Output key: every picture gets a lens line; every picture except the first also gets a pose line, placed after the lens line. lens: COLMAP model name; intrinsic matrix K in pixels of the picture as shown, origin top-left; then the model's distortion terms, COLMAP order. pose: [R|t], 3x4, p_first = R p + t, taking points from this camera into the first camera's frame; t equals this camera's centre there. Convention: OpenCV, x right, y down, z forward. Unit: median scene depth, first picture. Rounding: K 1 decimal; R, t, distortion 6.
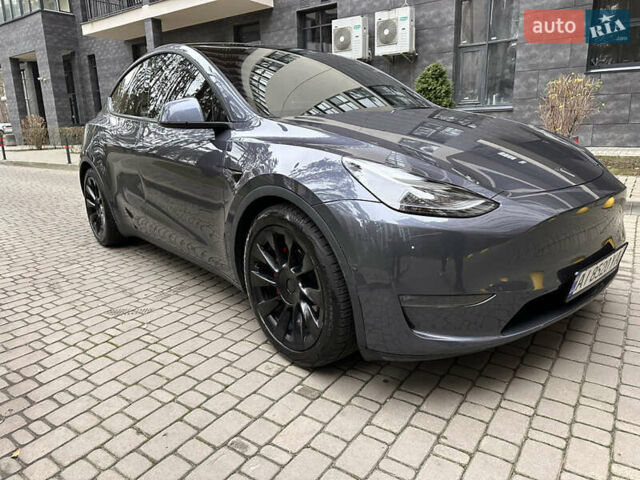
lens RADIAL K [[451.3, 0, 320.3], [0, 451.3, 238.3], [0, 0, 1]] dist [0.033174, -0.040445]
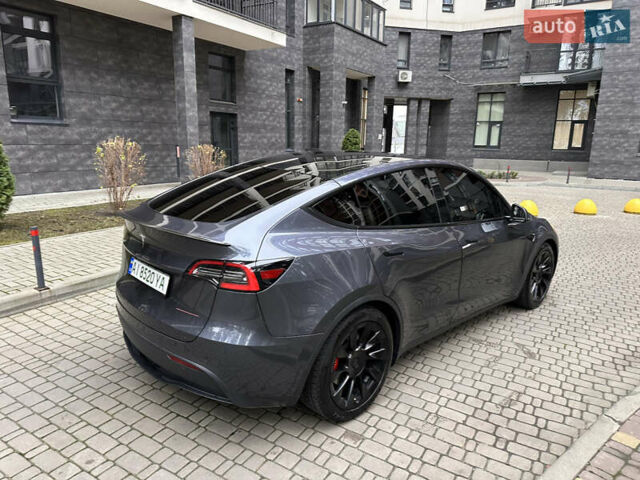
lens RADIAL K [[450.4, 0, 315.2], [0, 450.4, 239.9], [0, 0, 1]] dist [0.032906, -0.037965]
pose [[-0.062885, -0.191182, 0.979538, -1.635800], [0.226559, 0.953122, 0.200571, -0.583521], [-0.971965, 0.234536, -0.016623, 1.508919]]
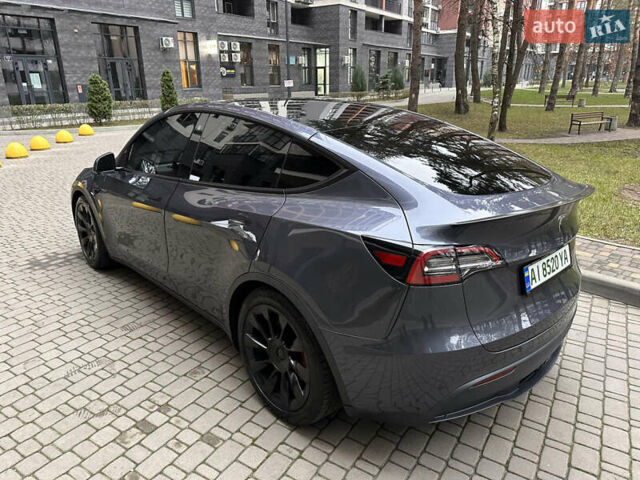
lens RADIAL K [[450.4, 0, 315.2], [0, 450.4, 239.9], [0, 0, 1]] dist [0.032906, -0.037965]
pose [[-0.998365, 0.051965, -0.023828, -0.275742], [0.030194, 0.833253, 0.552066, -0.865736], [0.048543, 0.550444, -0.833460, 2.446221]]
